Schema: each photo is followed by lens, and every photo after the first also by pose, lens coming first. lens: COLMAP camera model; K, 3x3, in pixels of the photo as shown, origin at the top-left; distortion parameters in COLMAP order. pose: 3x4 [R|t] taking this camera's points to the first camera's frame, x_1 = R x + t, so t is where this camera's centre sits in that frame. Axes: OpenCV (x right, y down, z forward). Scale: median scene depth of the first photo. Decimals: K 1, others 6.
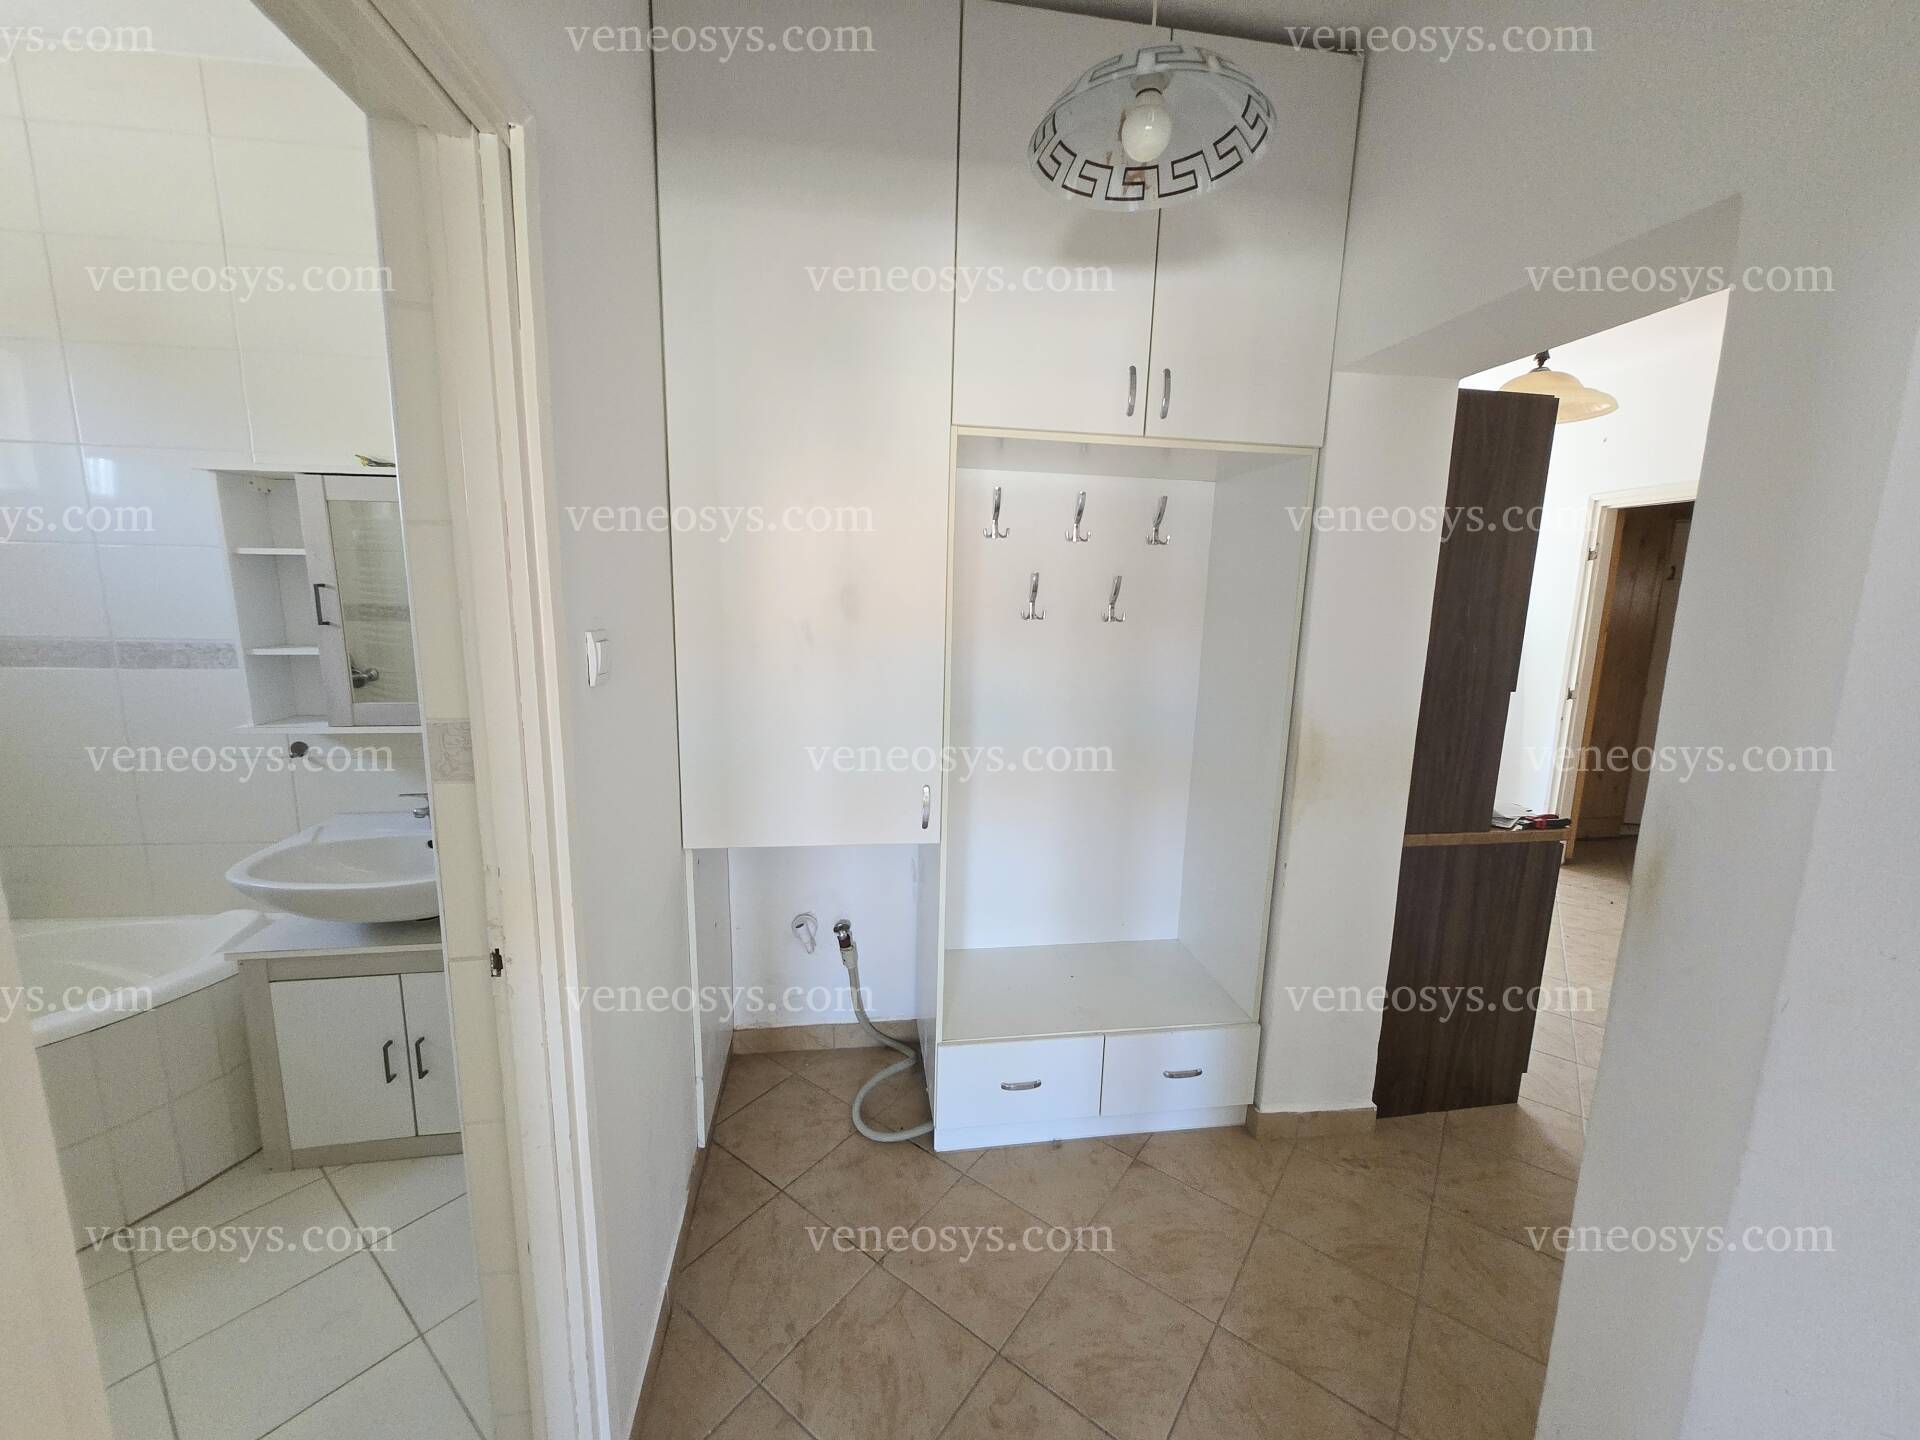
lens RADIAL K [[739.3, 0, 970.4], [0, 739.3, 705.7], [0, 0, 1]] dist [-0.005006, 0.000178]
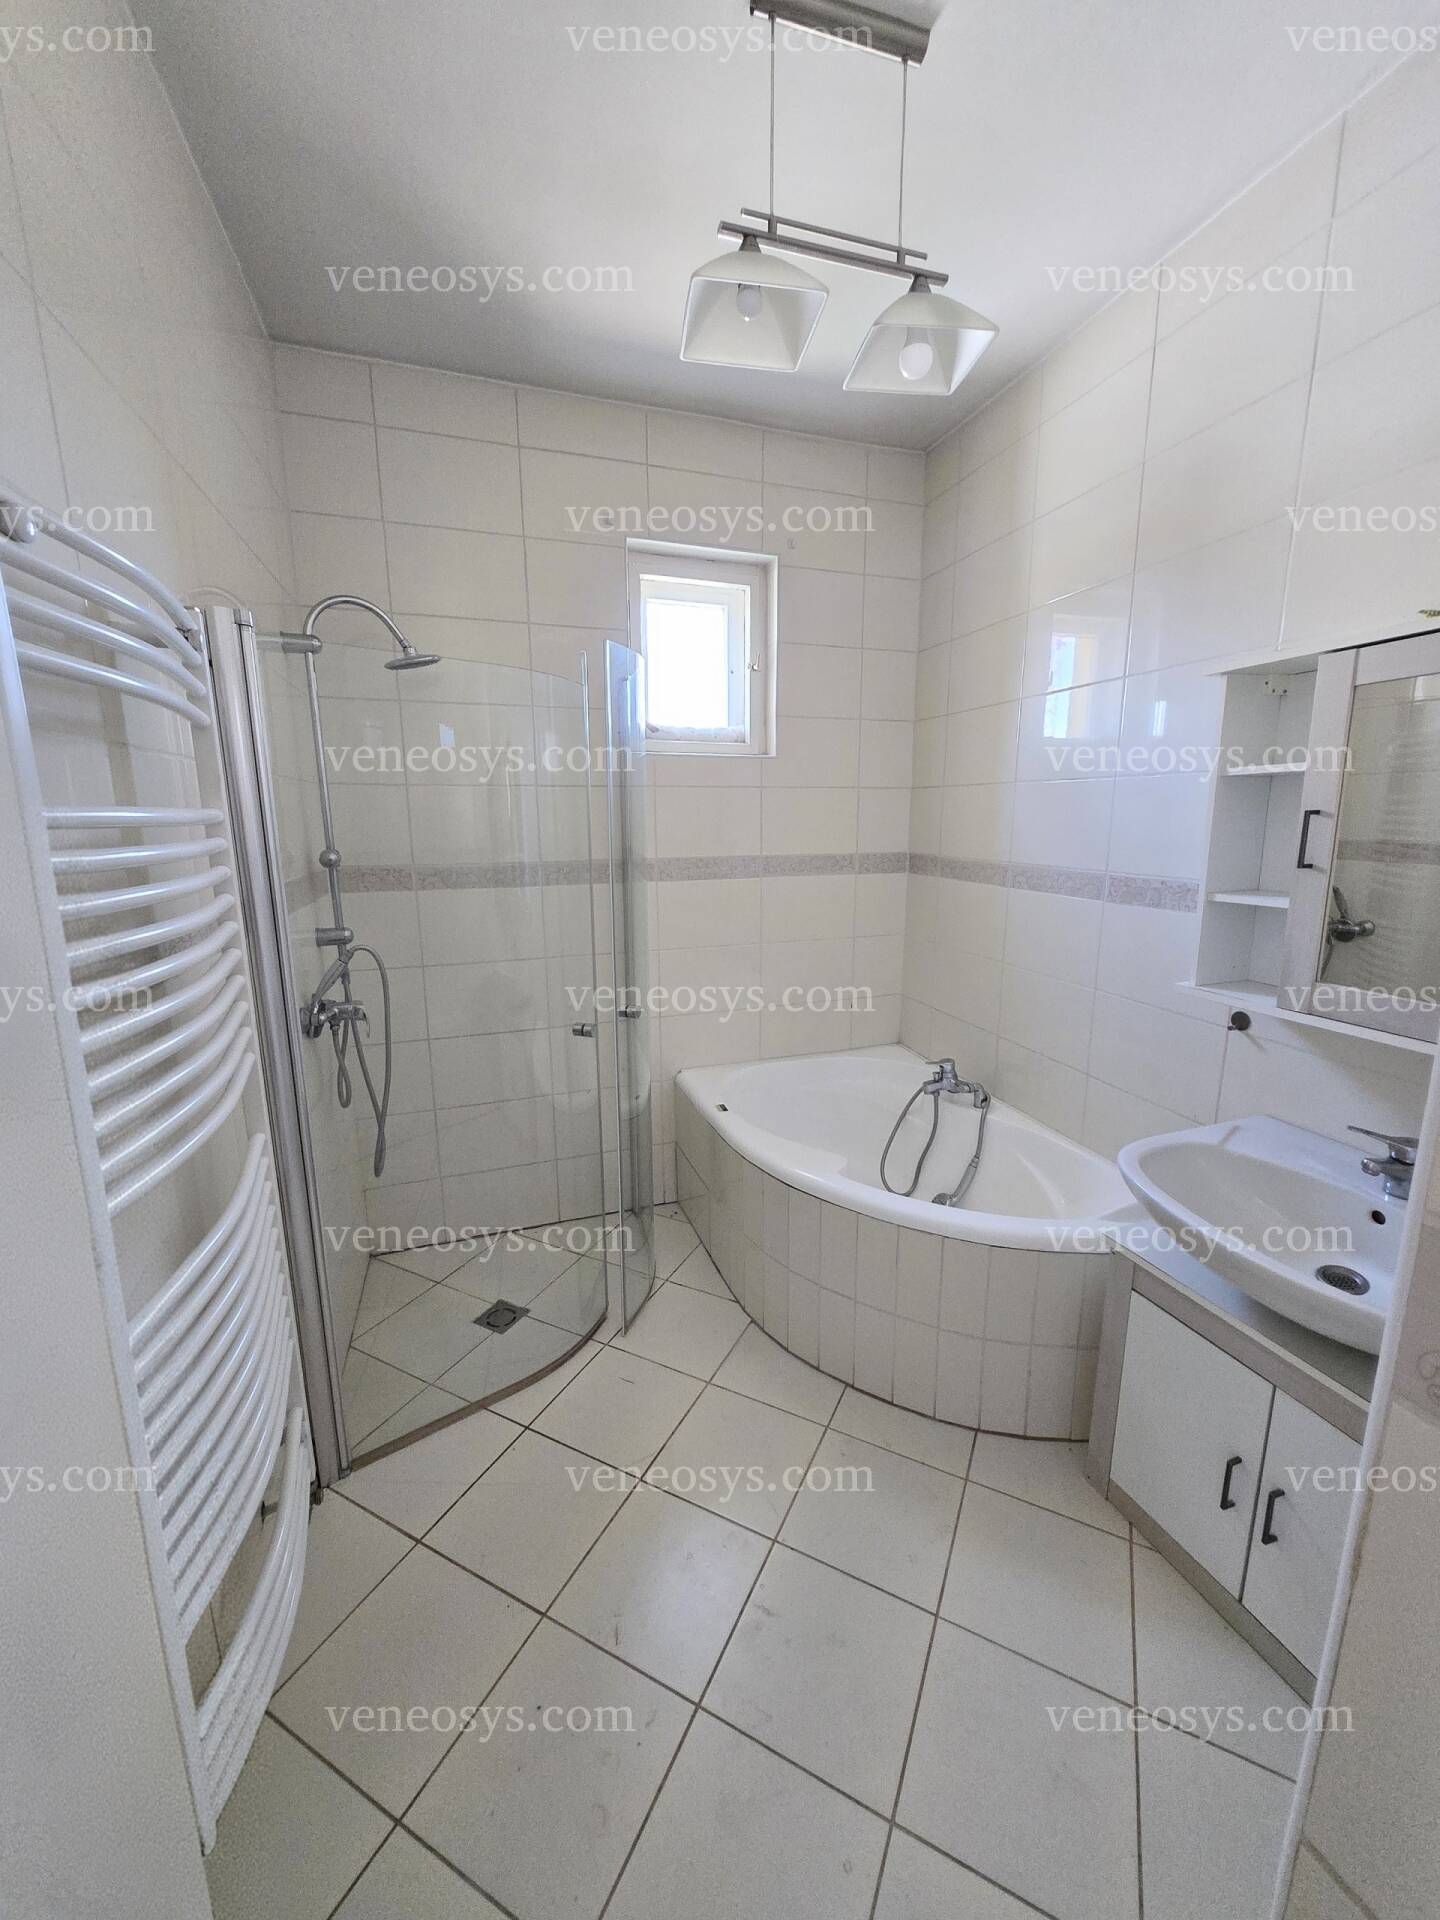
lens RADIAL K [[739.3, 0, 720.0], [0, 739.3, 960.0], [0, 0, 1]] dist [-0.005006, 0.000178]
pose [[0.156835, 0.166684, -0.973457, -0.257638], [-0.143452, 0.979047, 0.144529, -0.044596], [0.977151, 0.116977, 0.177460, 0.330735]]
